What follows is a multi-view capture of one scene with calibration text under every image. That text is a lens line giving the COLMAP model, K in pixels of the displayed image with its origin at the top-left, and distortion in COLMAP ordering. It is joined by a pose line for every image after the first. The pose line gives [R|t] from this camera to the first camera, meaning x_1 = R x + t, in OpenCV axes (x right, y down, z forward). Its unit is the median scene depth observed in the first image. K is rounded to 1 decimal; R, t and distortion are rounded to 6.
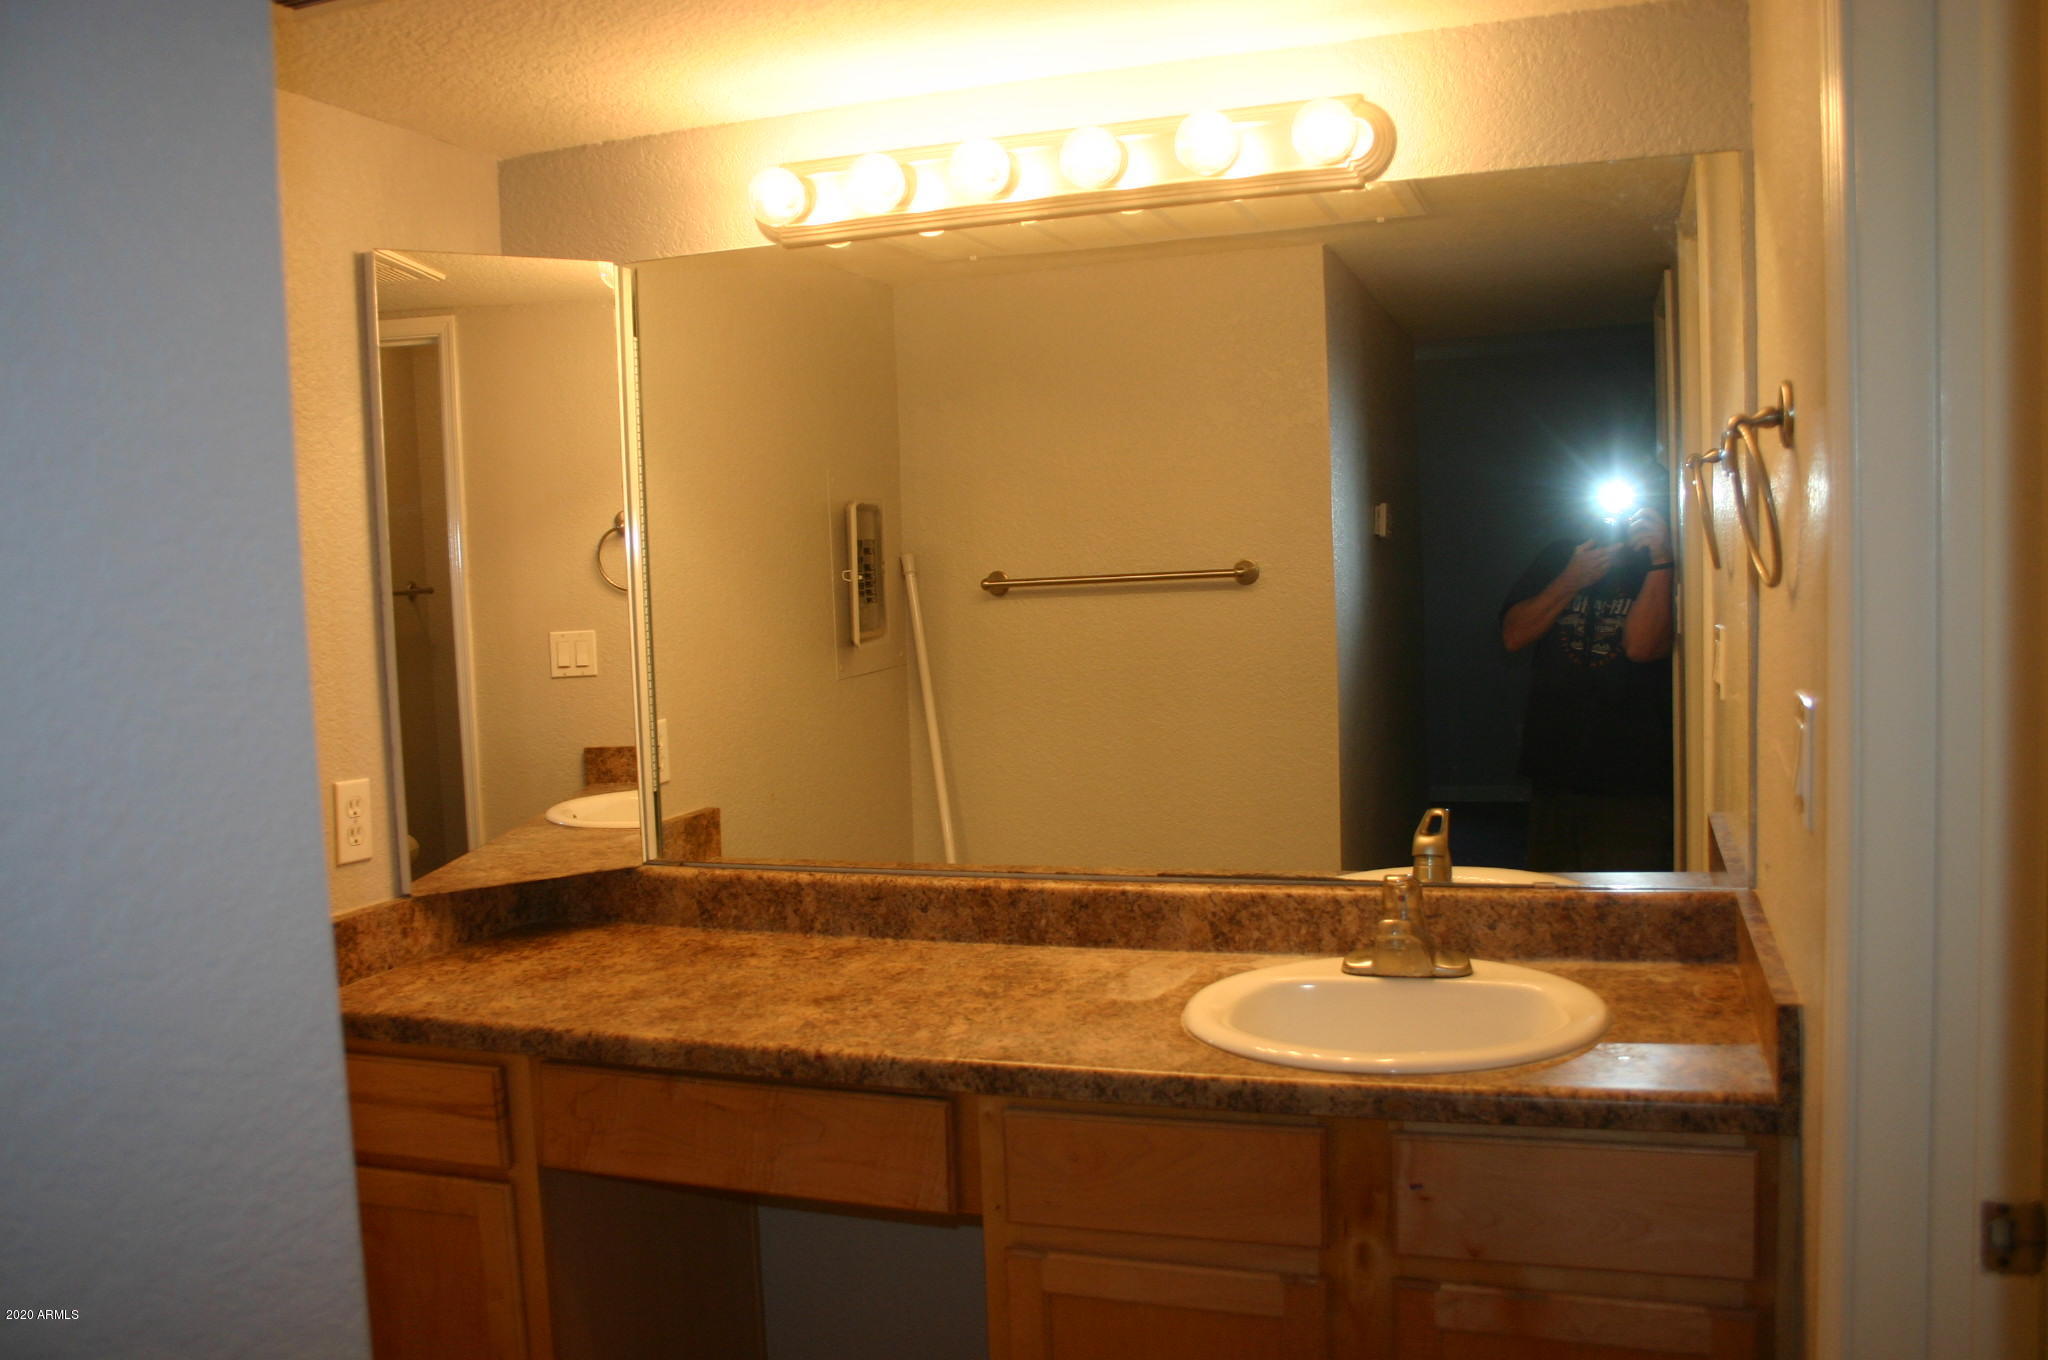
lens RADIAL K [[1699.0, 0, 1024.0], [0, 1699.0, 680.0], [0, 0, 1]] dist [-0.162555, 0.142963]
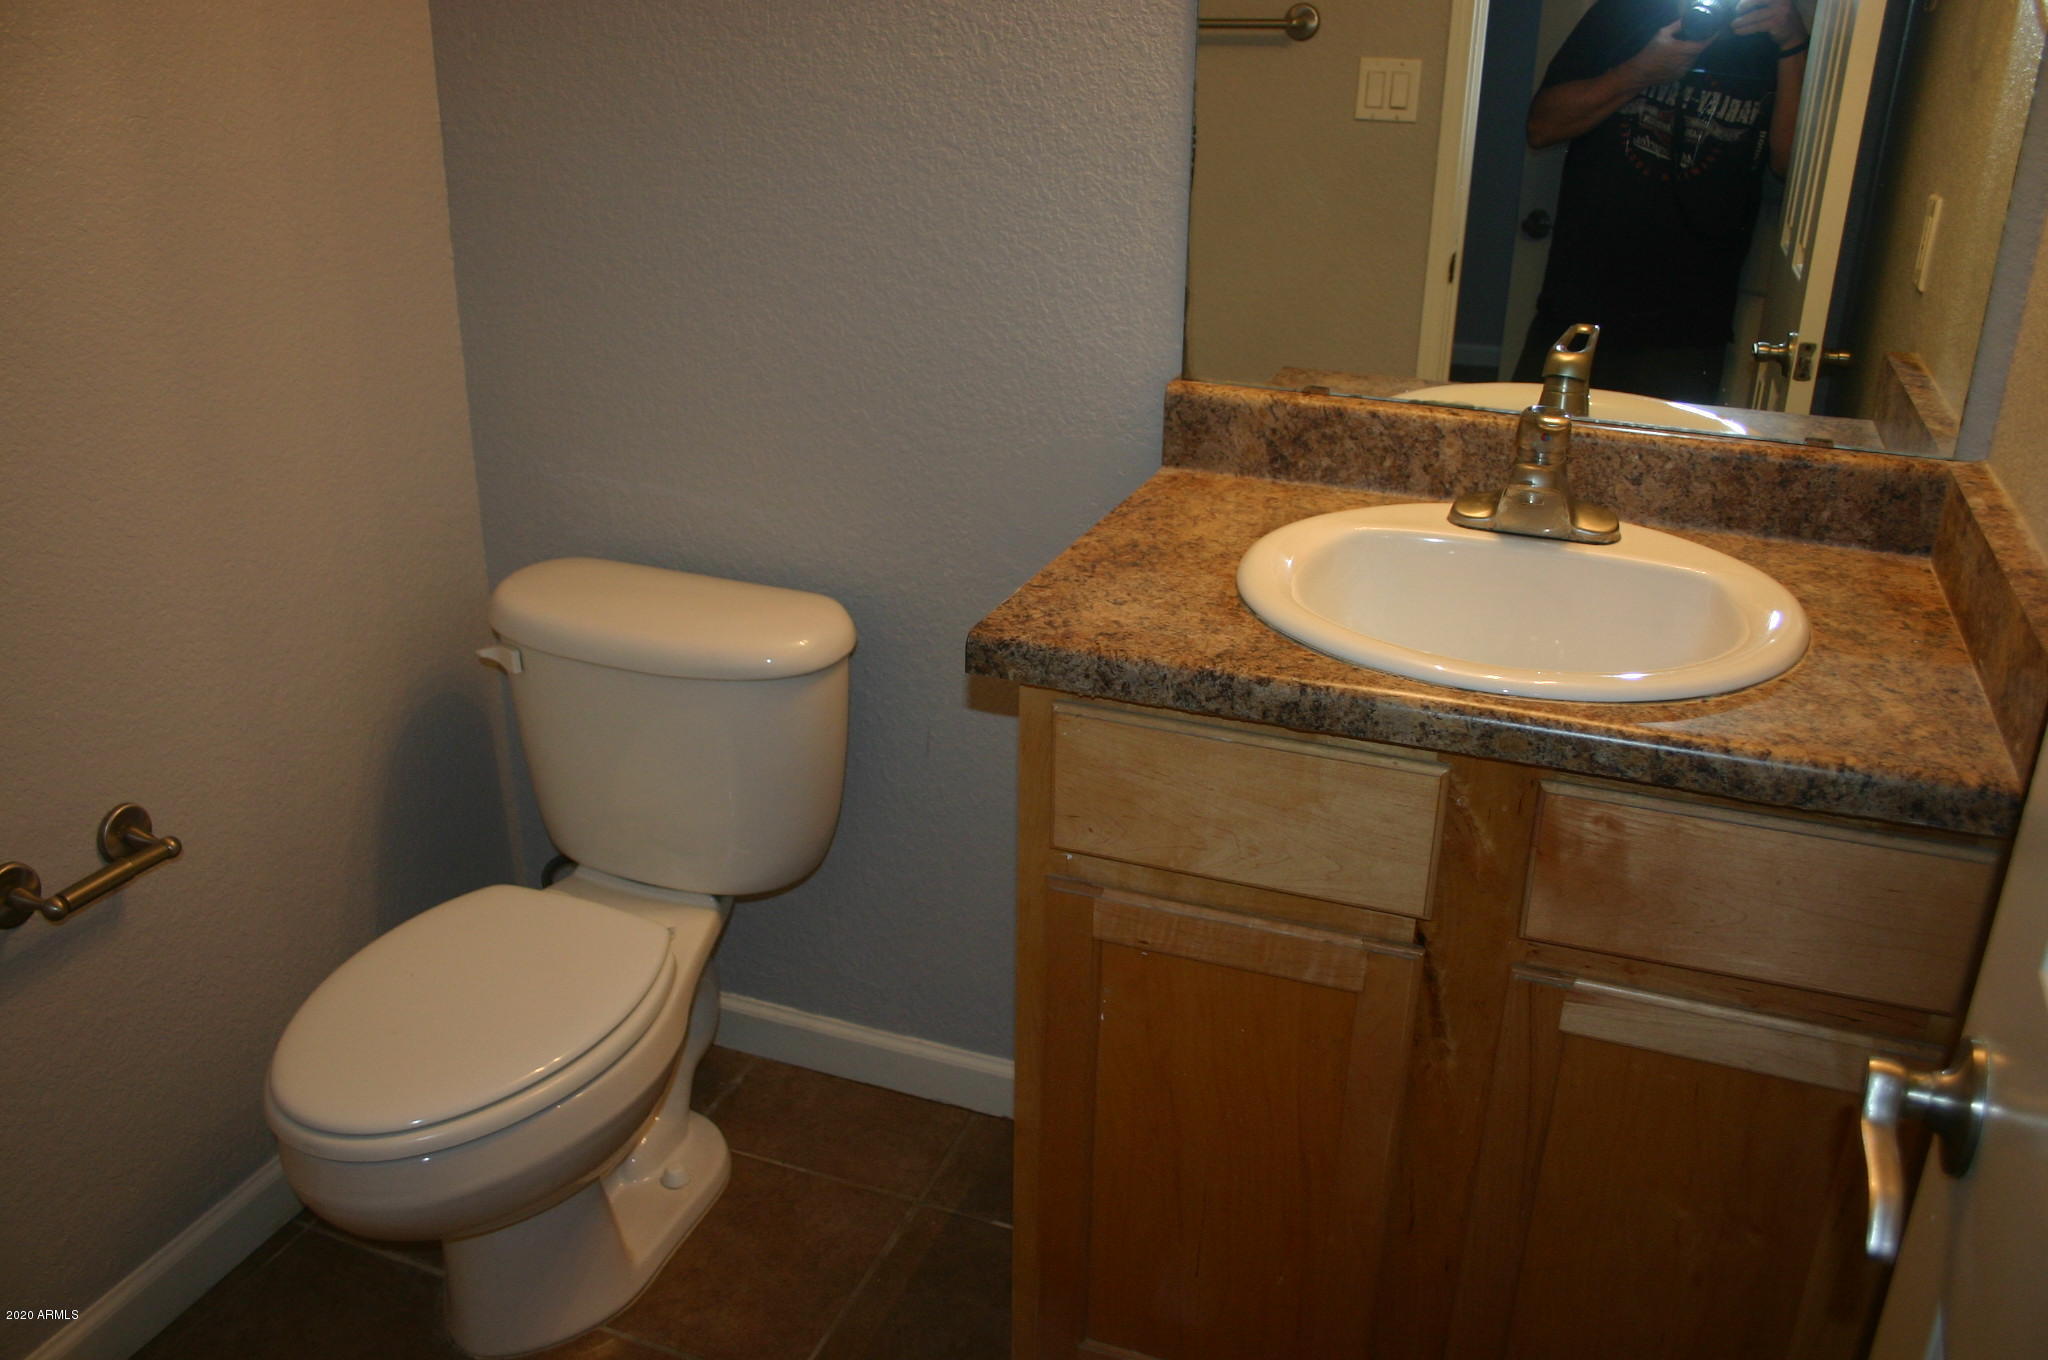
lens RADIAL K [[1699.0, 0, 1024.0], [0, 1699.0, 680.0], [0, 0, 1]] dist [-0.162555, 0.142963]
pose [[0.997889, 0.064103, -0.010392, 0.015045], [-0.057526, 0.946827, 0.316558, 0.009631], [0.030132, -0.315292, 0.948516, 0.250075]]
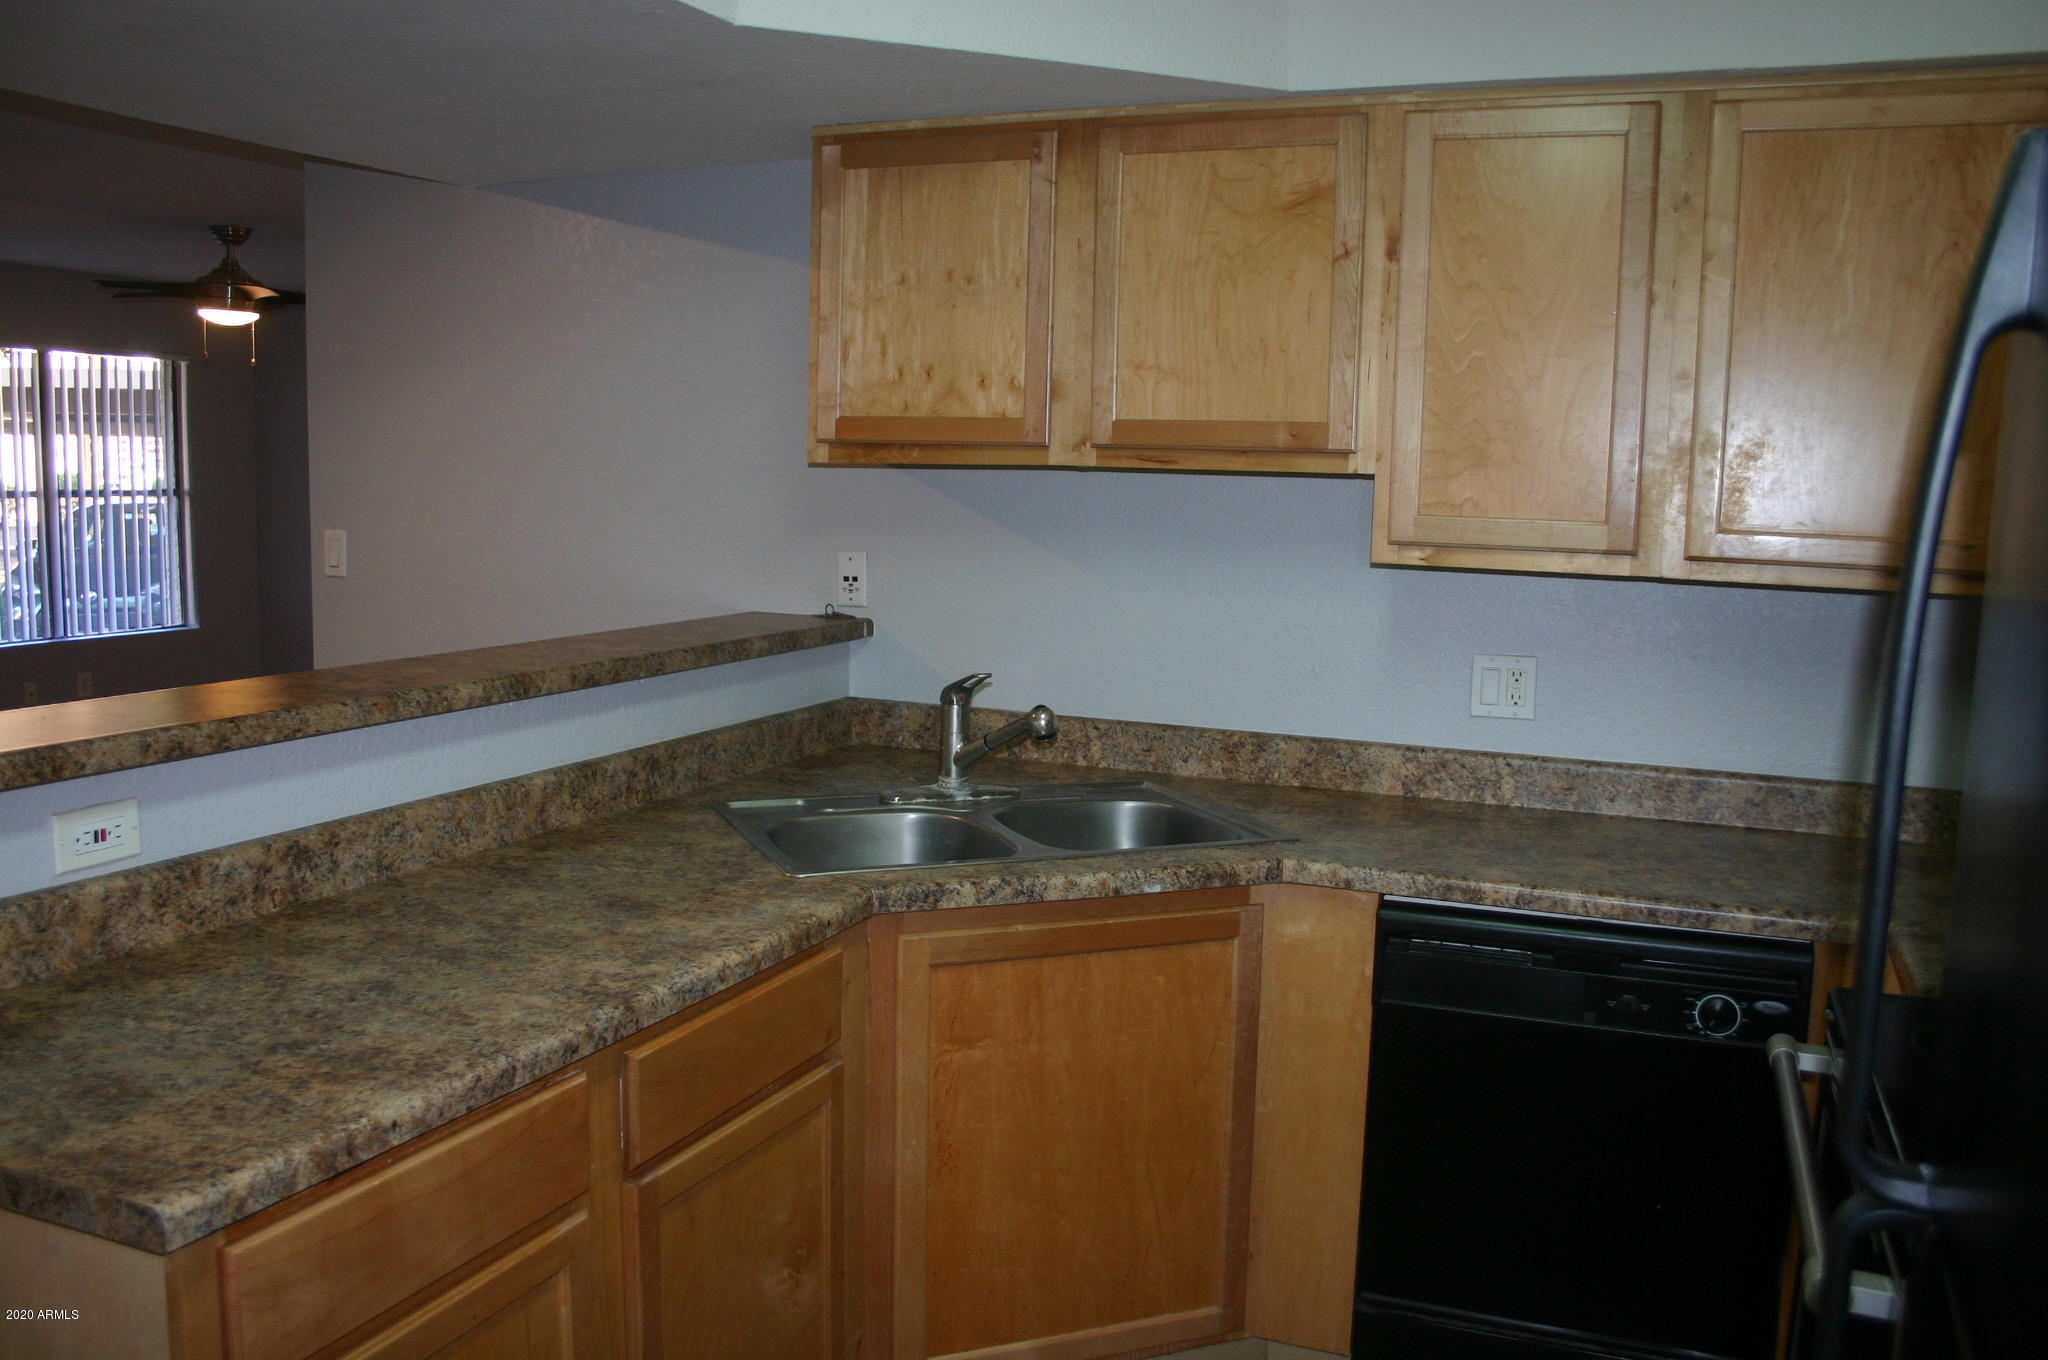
lens RADIAL K [[1699.0, 0, 1024.0], [0, 1699.0, 680.0], [0, 0, 1]] dist [-0.162555, 0.142963]
pose [[-0.044908, 0.156222, -0.986701, 0.700627], [-0.096691, 0.982380, 0.159938, -0.137013], [0.994301, 0.102587, -0.029011, 1.364846]]
